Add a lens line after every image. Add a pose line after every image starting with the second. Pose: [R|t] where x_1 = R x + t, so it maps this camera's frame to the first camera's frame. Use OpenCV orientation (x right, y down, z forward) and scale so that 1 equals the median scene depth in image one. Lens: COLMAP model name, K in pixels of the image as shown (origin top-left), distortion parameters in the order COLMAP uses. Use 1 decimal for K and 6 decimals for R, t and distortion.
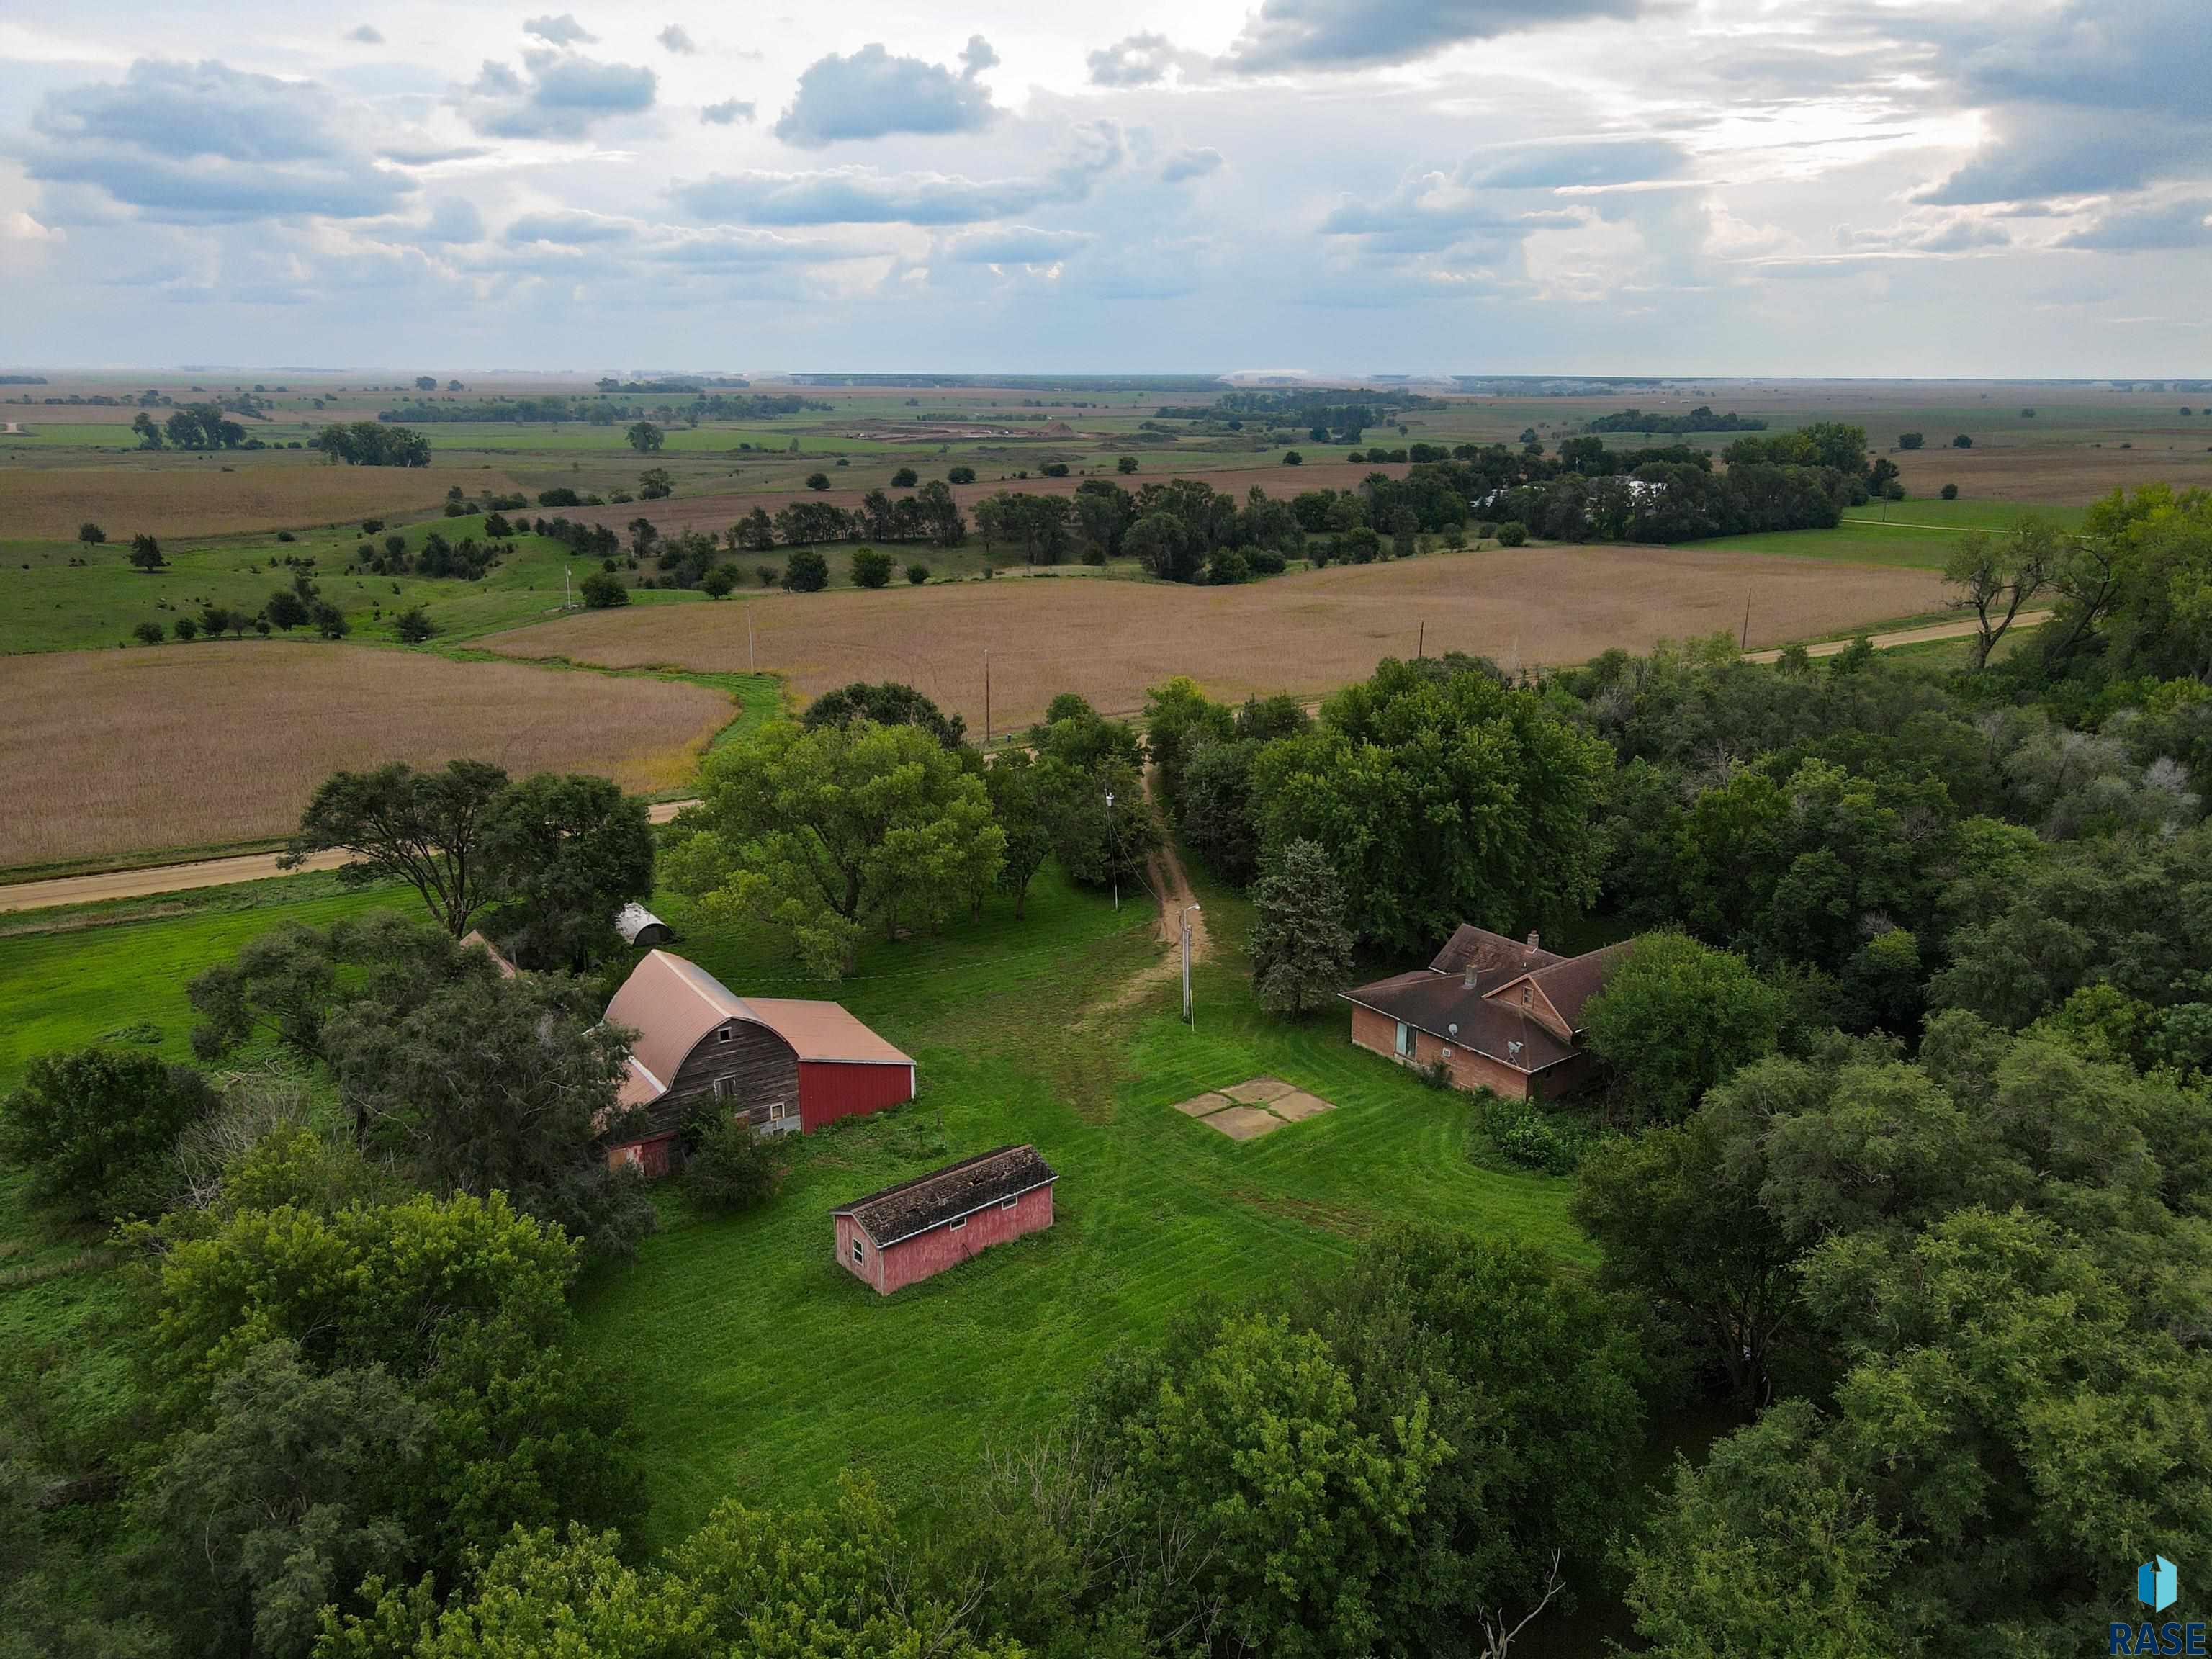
lens RADIAL K [[1676.0, 0, 1097.6], [0, 1676.0, 829.6], [0, 0, 1]] dist [-0.052120, 0.139059]
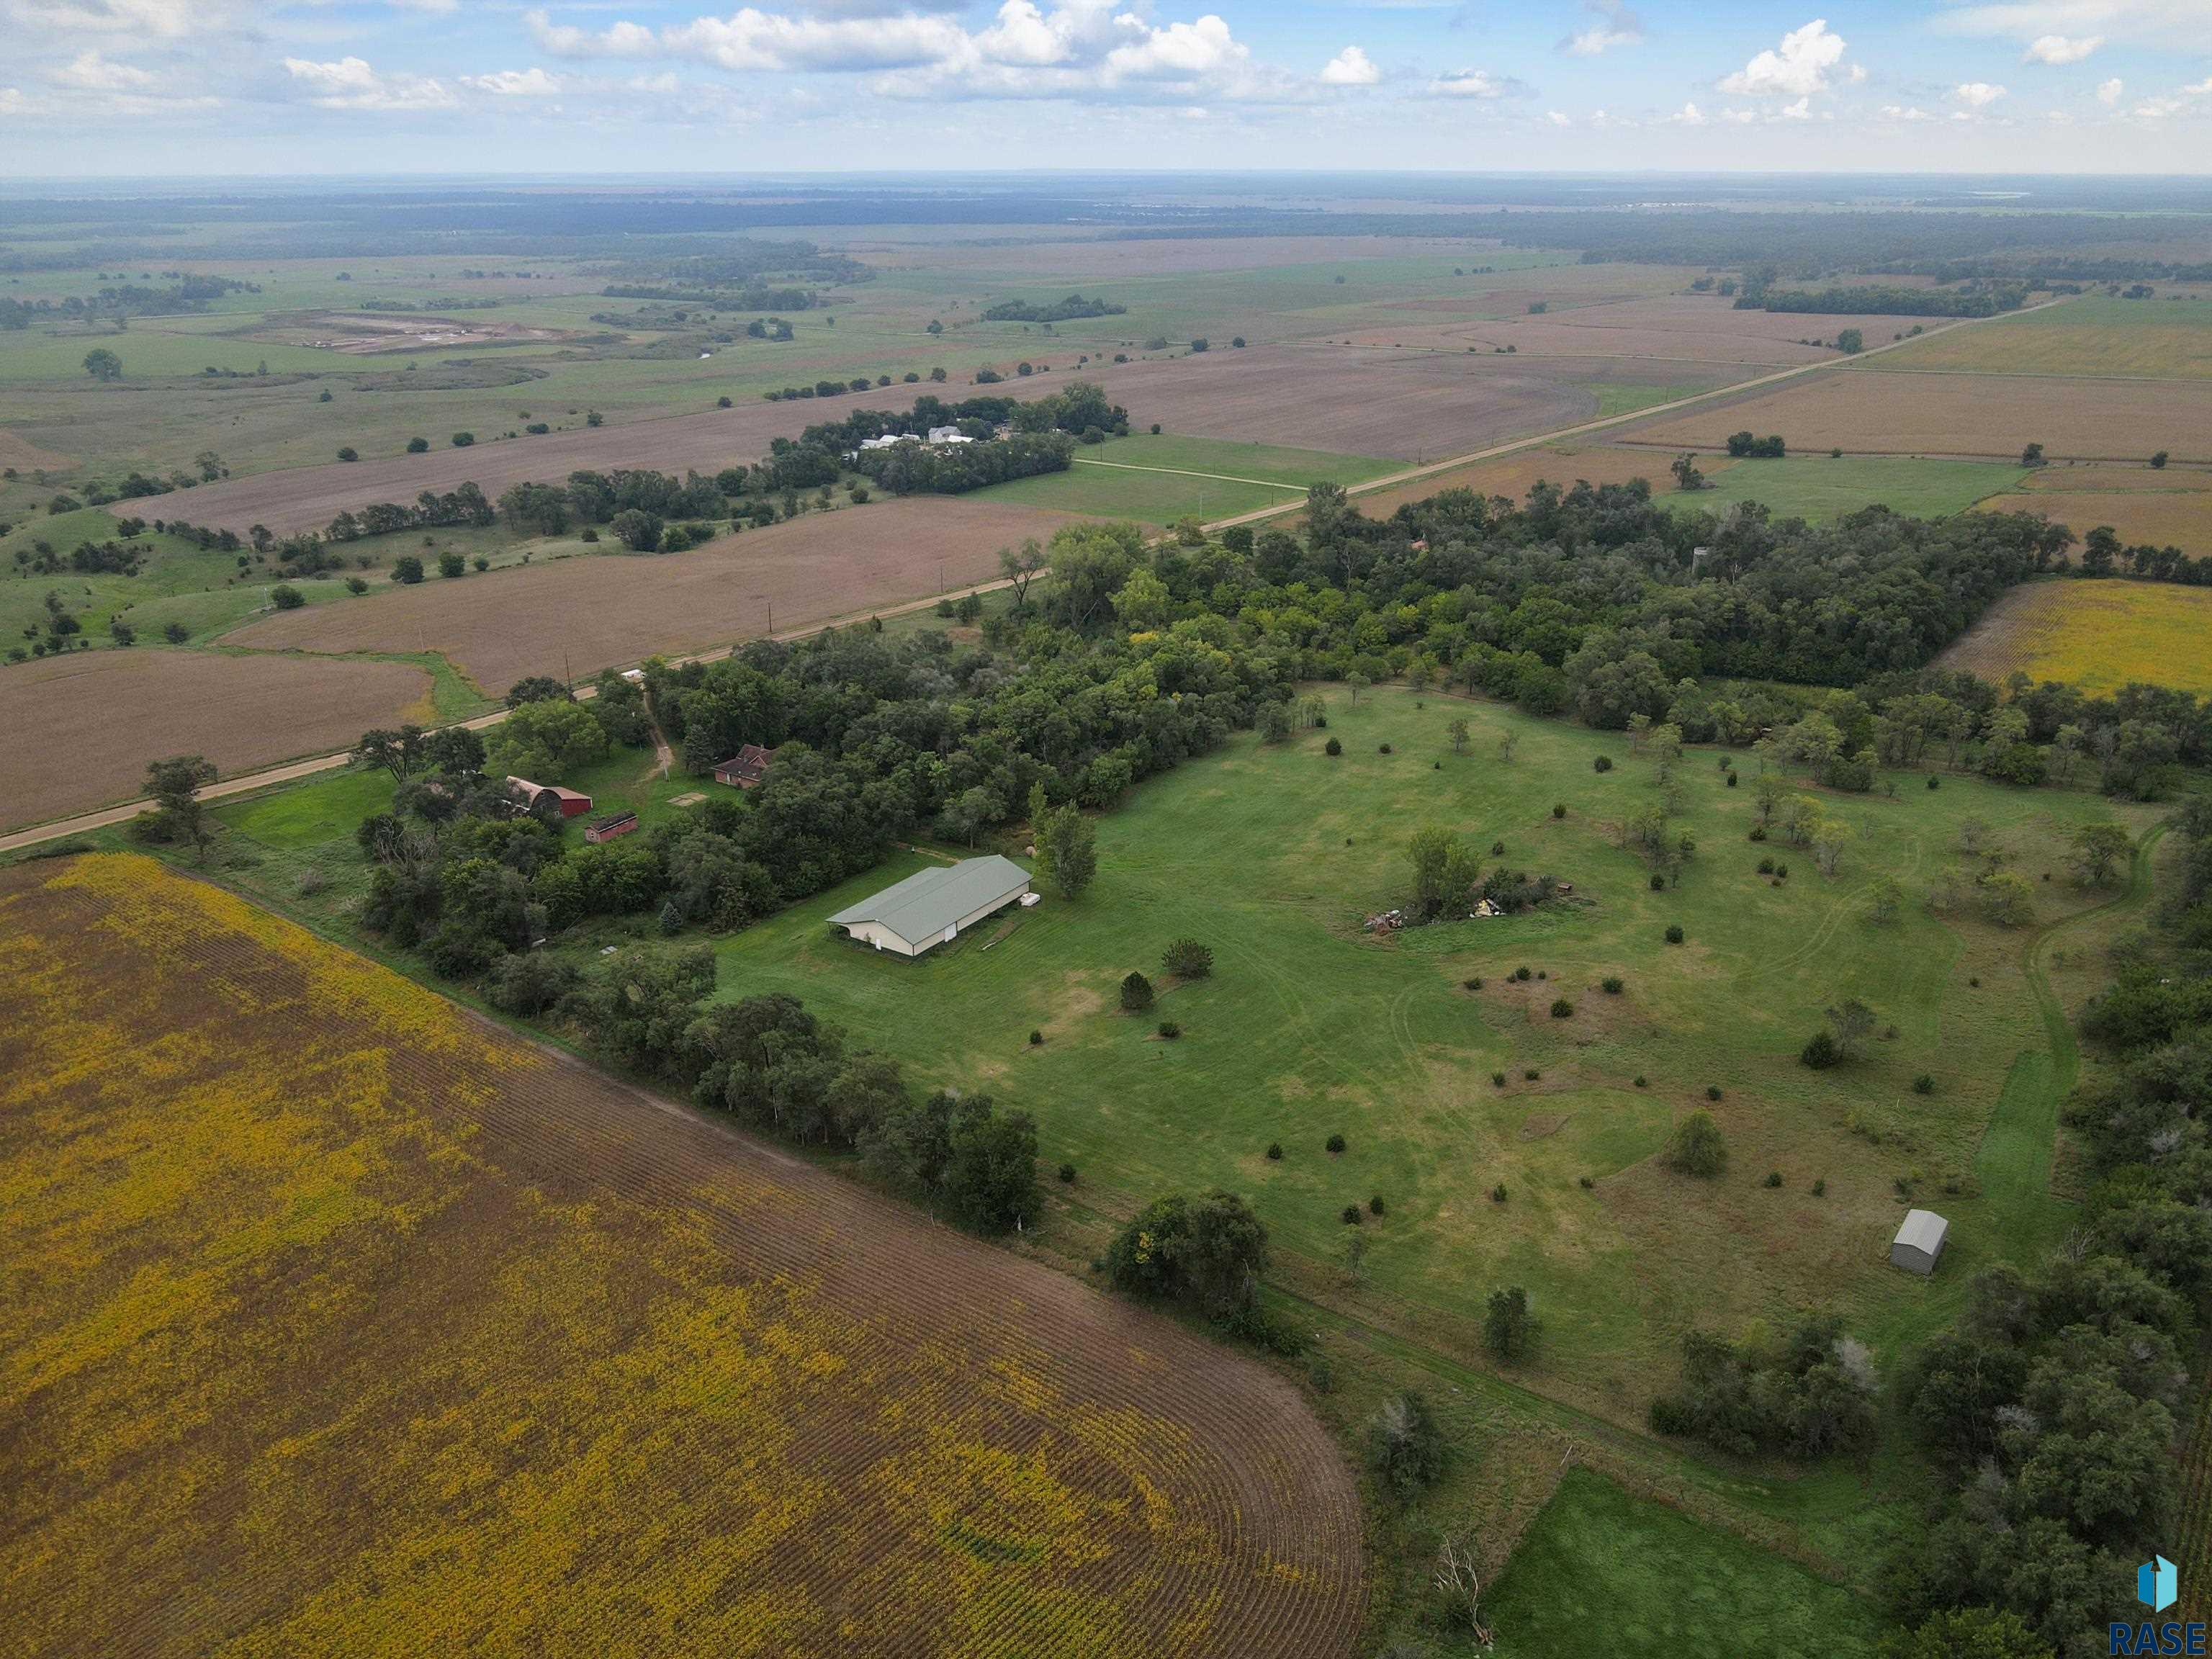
lens RADIAL K [[1676.0, 0, 1097.6], [0, 1676.0, 829.6], [0, 0, 1]] dist [-0.052120, 0.139059]
pose [[0.952286, -0.121747, 0.279874, -0.021129], [0.093102, 0.989165, 0.113510, -0.025223], [-0.290661, -0.082037, 0.953303, -0.681116]]
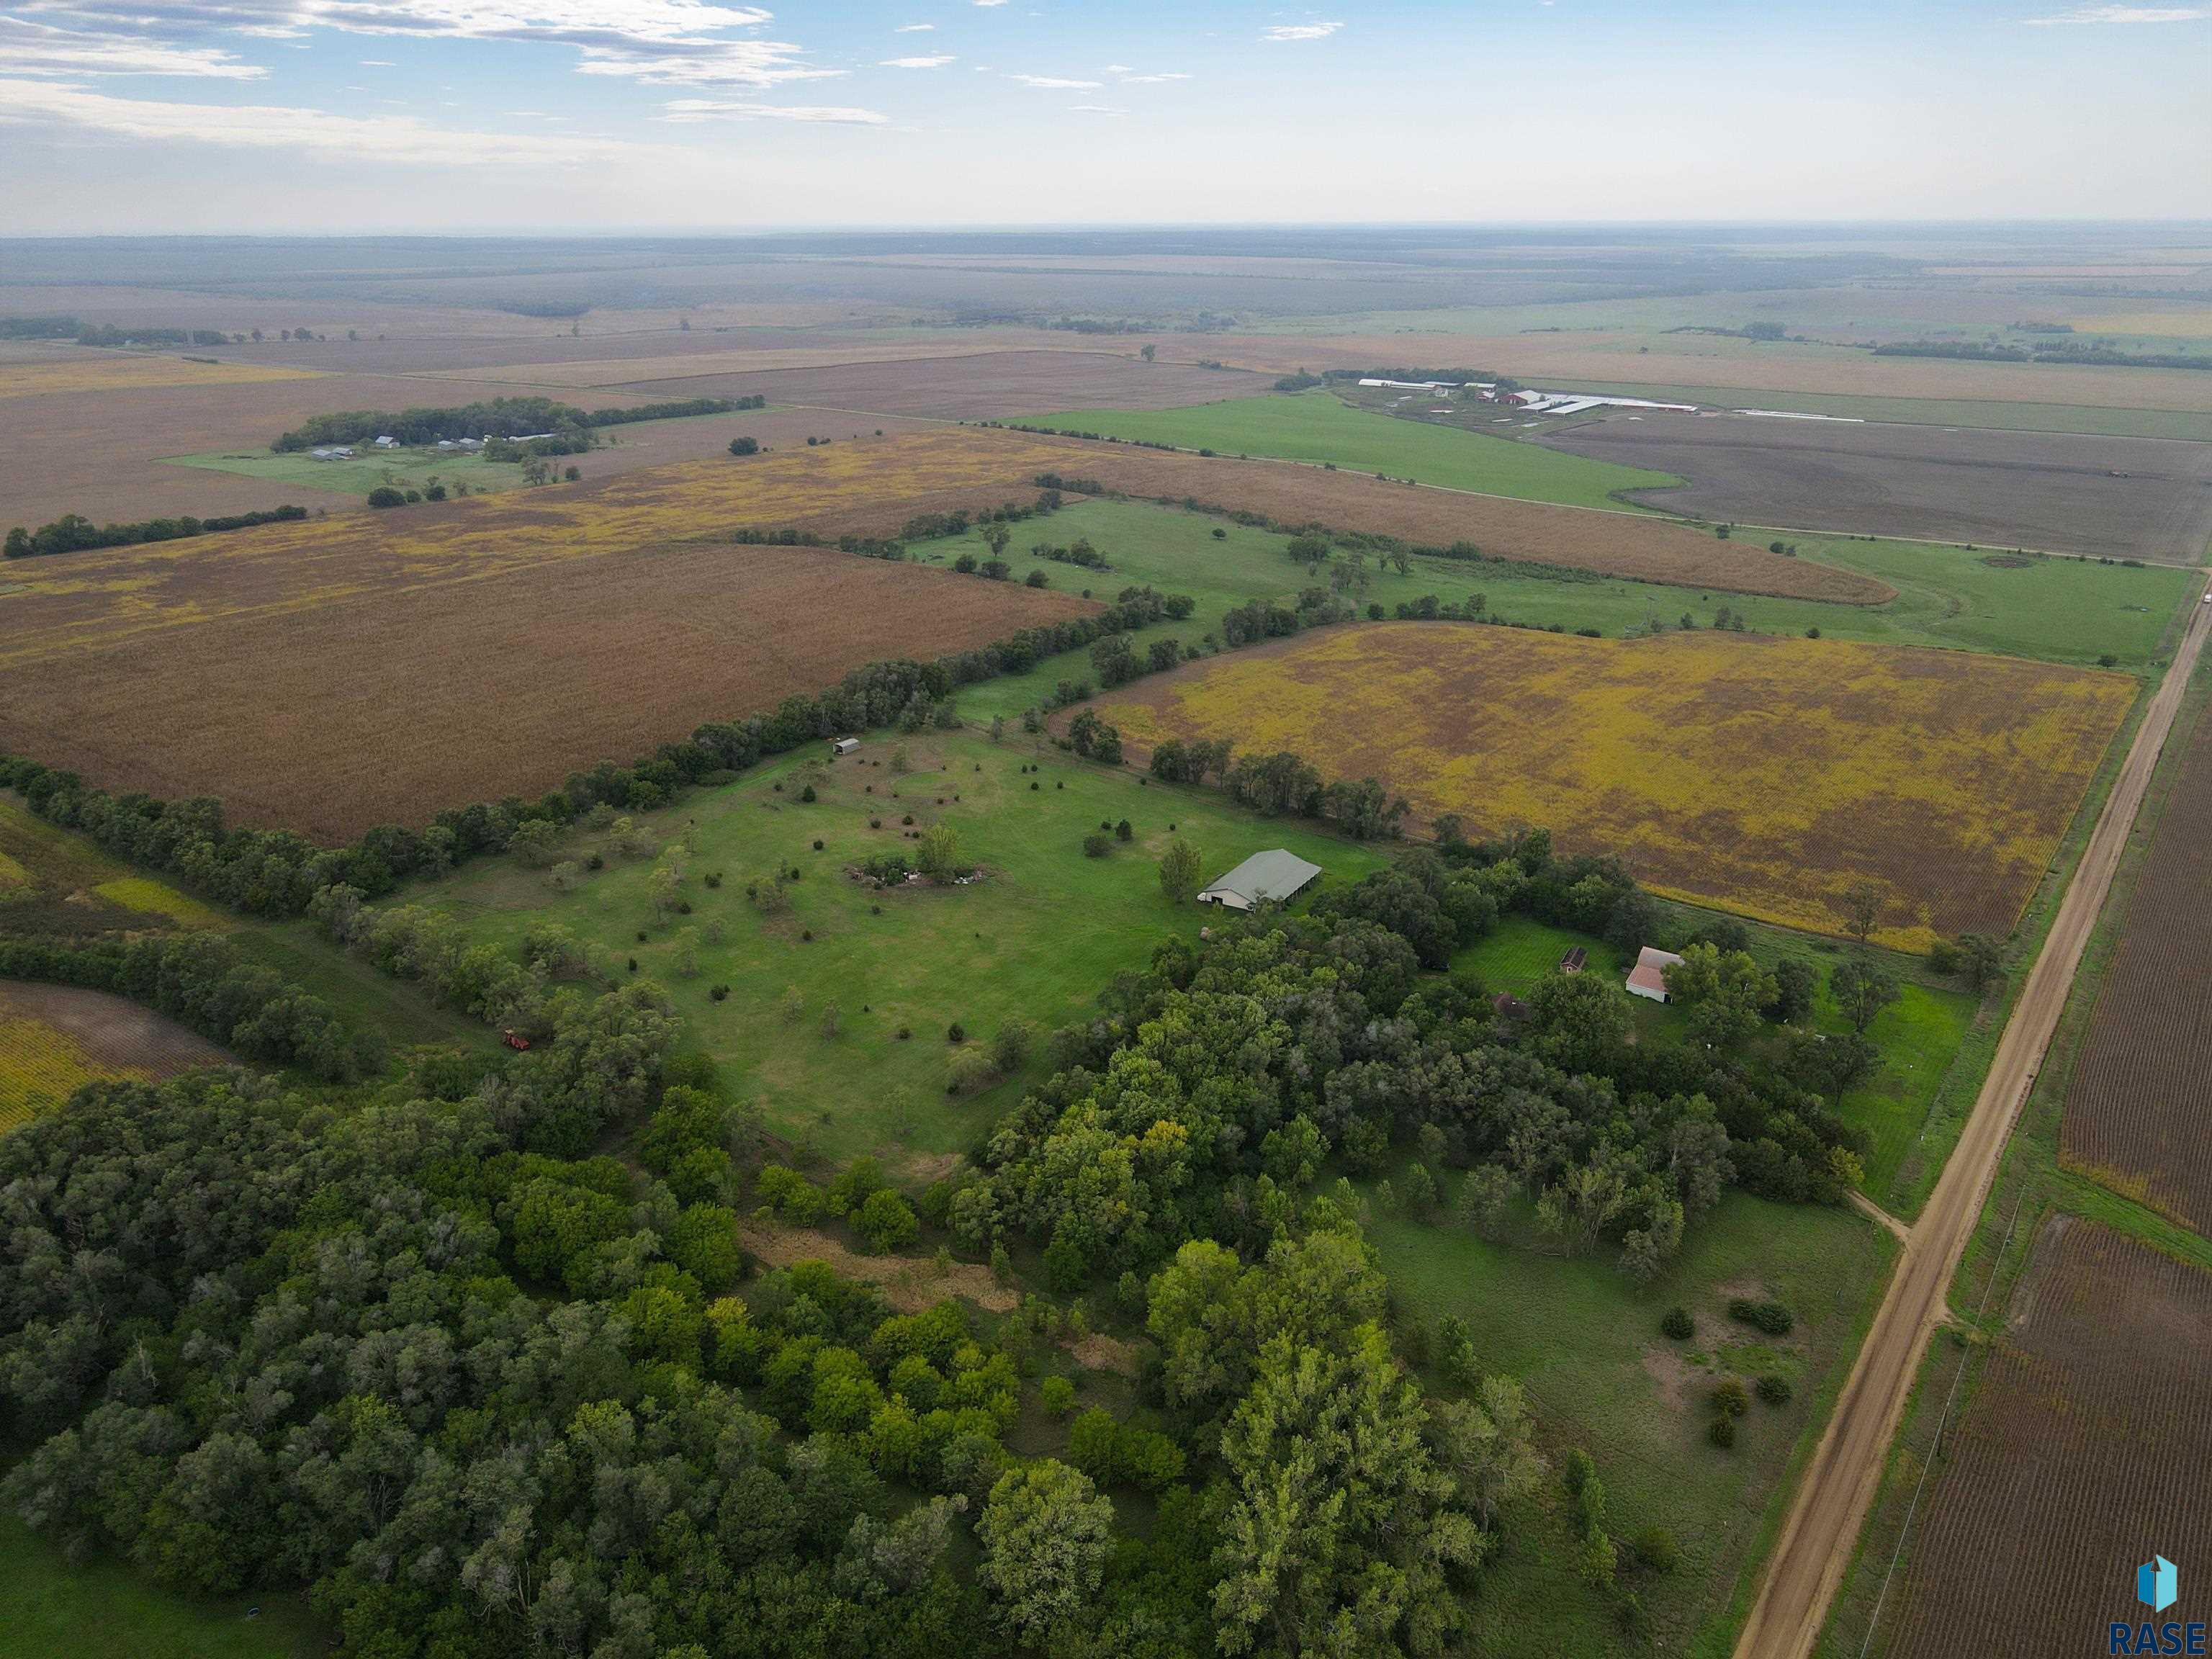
lens RADIAL K [[1615.1, 0, 1107.5], [0, 1615.1, 841.6], [0, 0, 1]] dist [0.002749, 0.016562]
pose [[-0.930198, 0.125280, -0.345017, 0.587035], [-0.102744, 0.813510, 0.572403, -0.557969], [0.352385, 0.567897, -0.743853, 0.805958]]
